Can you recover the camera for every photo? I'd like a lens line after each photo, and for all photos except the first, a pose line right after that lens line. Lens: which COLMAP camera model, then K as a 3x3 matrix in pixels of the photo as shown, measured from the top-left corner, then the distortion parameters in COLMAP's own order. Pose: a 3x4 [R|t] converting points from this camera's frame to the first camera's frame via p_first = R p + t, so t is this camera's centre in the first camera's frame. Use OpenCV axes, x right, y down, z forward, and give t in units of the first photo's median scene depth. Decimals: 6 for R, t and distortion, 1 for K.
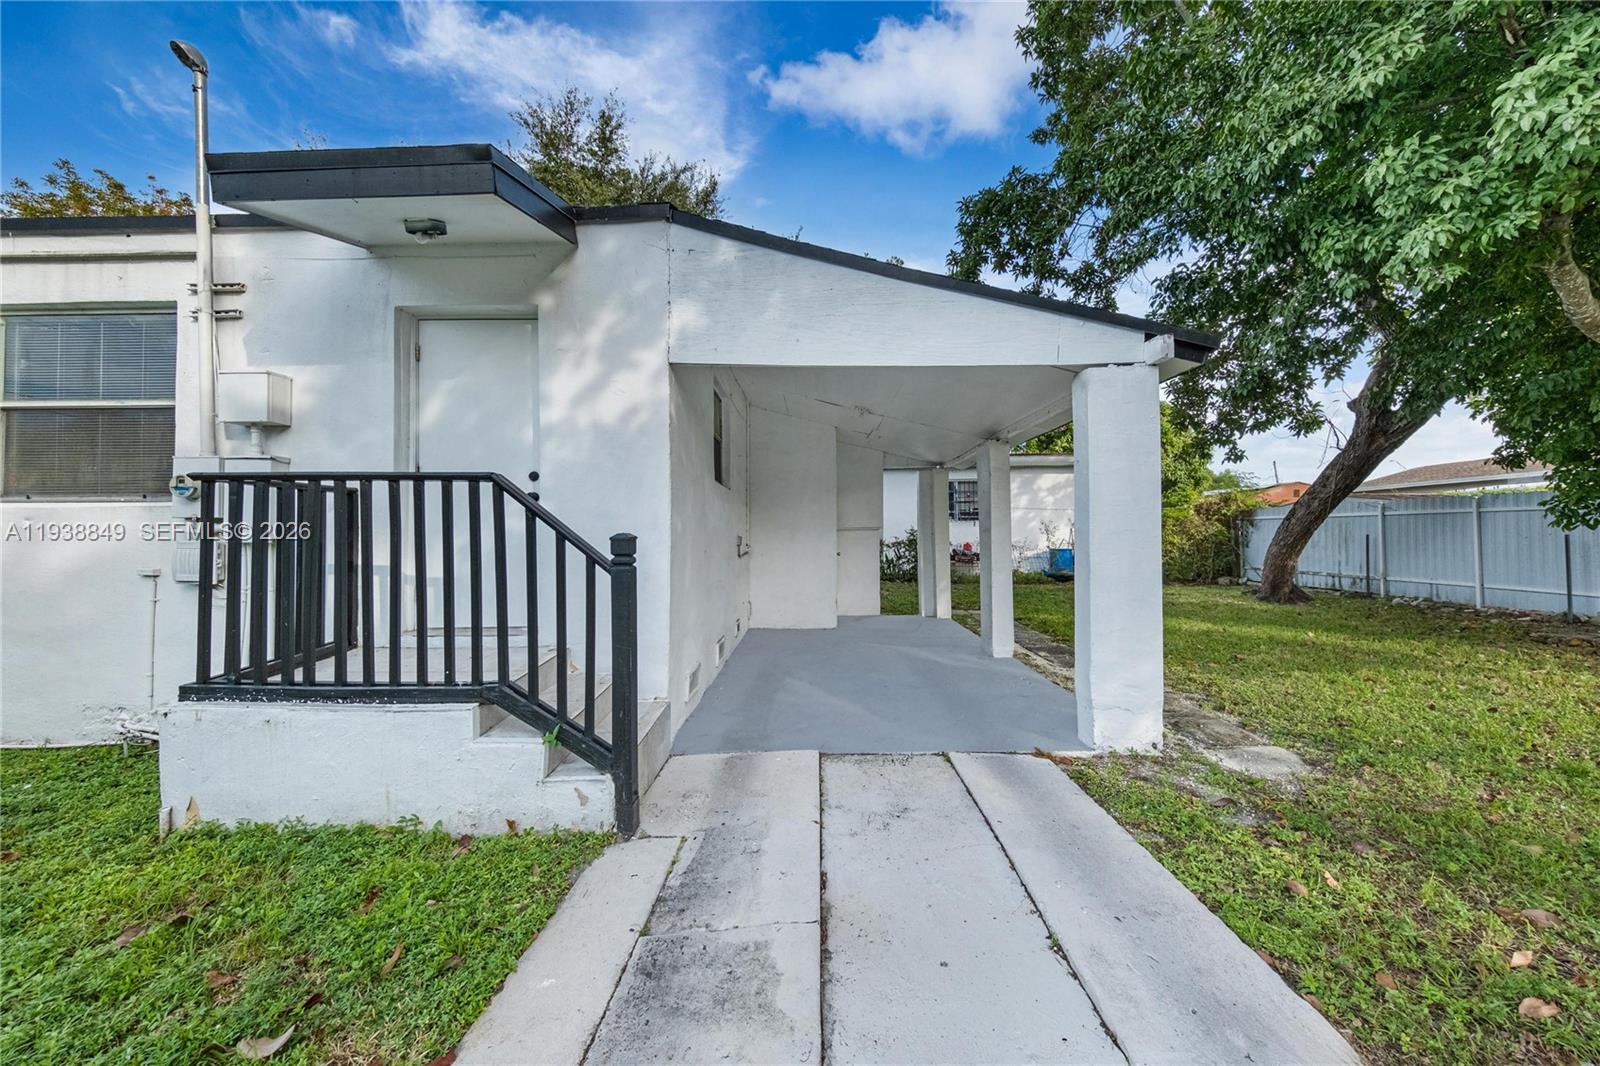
lens RADIAL K [[542.5, 0, 800.8], [0, 542.5, 537.5], [0, 0, 1]] dist [-0.000603, -0.000036]
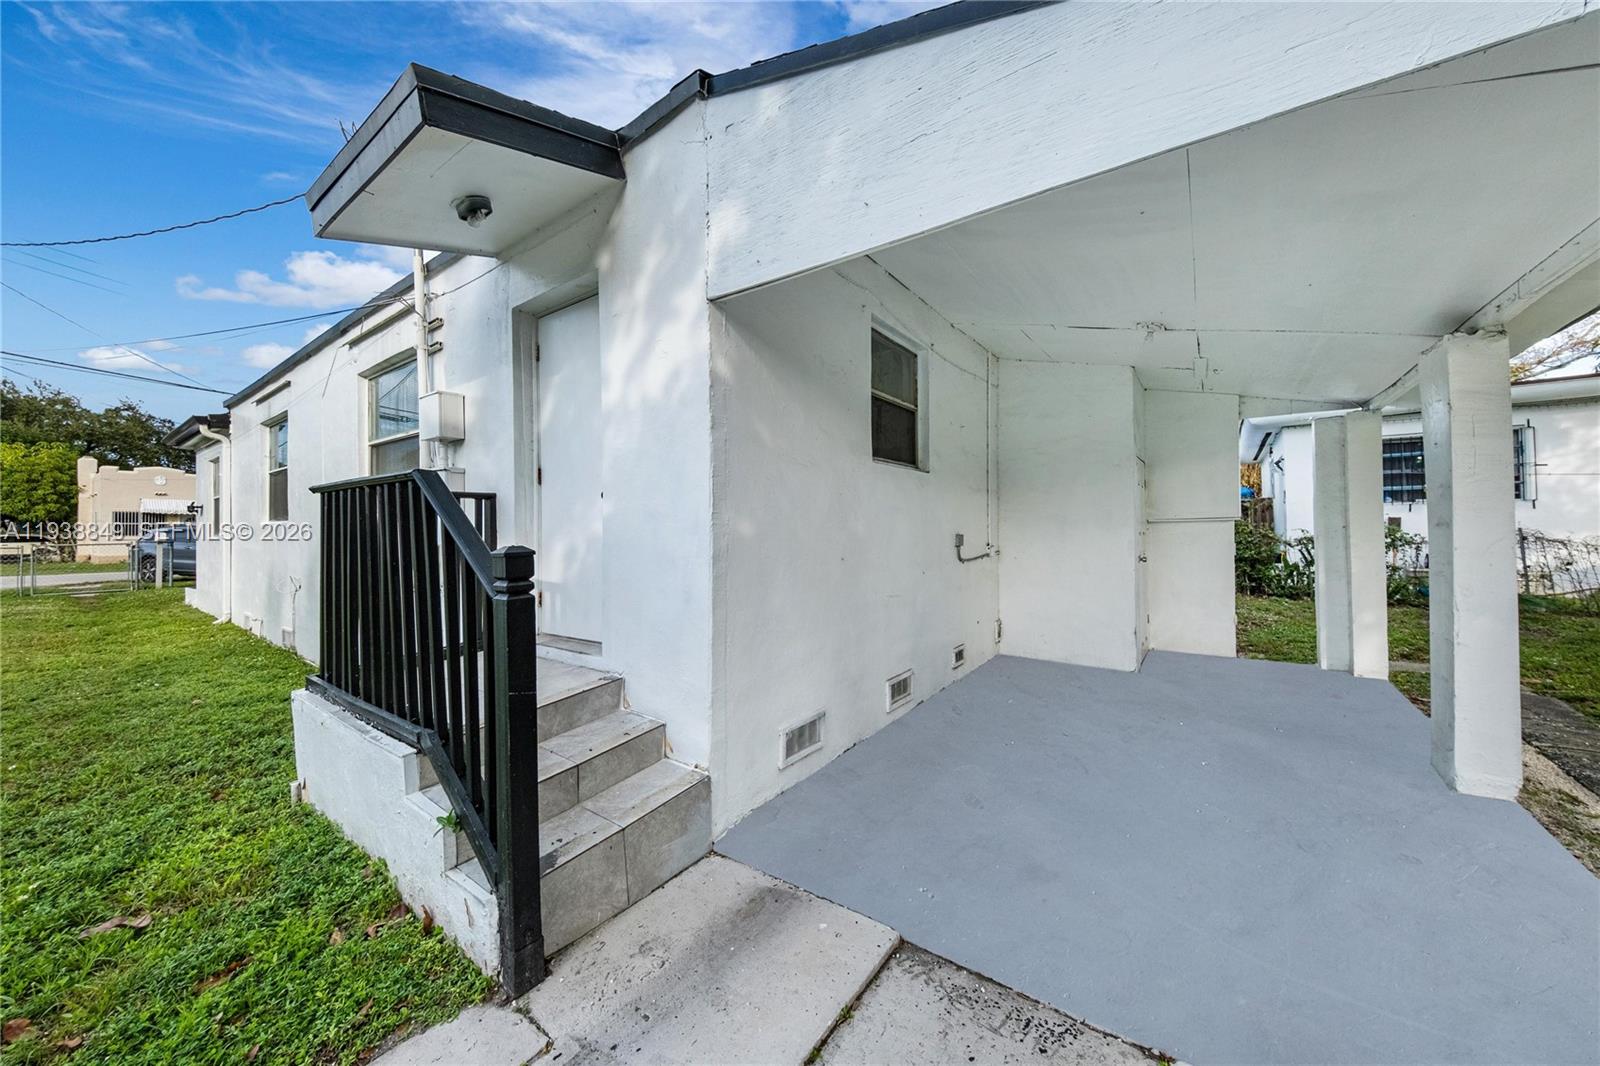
lens RADIAL K [[557.9, 0, 800.0], [0, 557.9, 533.0], [0, 0, 1]] dist [-0.009908, -0.000107]
pose [[0.818180, 0.005624, -0.574934, 0.269661], [0.004286, 0.999865, 0.015881, -0.029548], [0.574946, -0.015457, 0.818046, 0.469218]]
